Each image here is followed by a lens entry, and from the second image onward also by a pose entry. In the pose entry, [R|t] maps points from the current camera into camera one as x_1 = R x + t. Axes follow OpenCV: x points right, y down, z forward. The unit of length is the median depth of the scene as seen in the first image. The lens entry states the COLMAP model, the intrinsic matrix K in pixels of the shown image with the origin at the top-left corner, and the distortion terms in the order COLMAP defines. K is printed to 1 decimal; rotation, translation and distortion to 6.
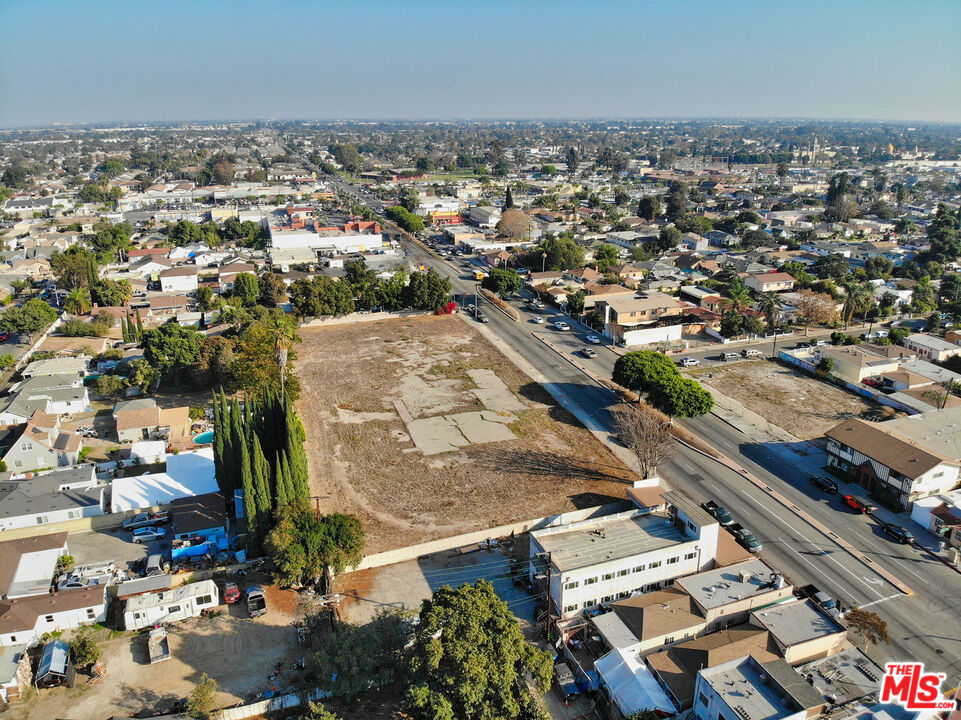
lens RADIAL K [[693.6, 0, 482.8], [0, 693.6, 361.9], [0, 0, 1]] dist [0.102665, -0.242931]
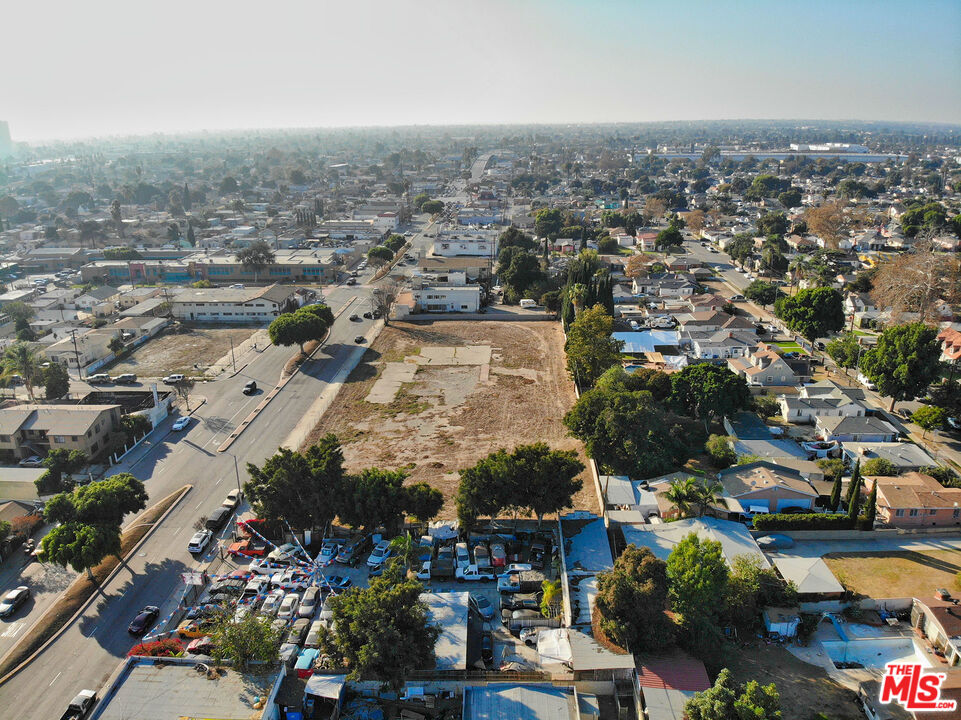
lens RADIAL K [[690.2, 0, 488.8], [0, 690.2, 361.4], [0, 0, 1]] dist [0.134861, -0.277235]
pose [[-0.937254, -0.101663, 0.333495, -0.421116], [0.126090, 0.792956, 0.596089, -0.529067], [-0.325048, 0.600737, -0.730383, 1.516062]]
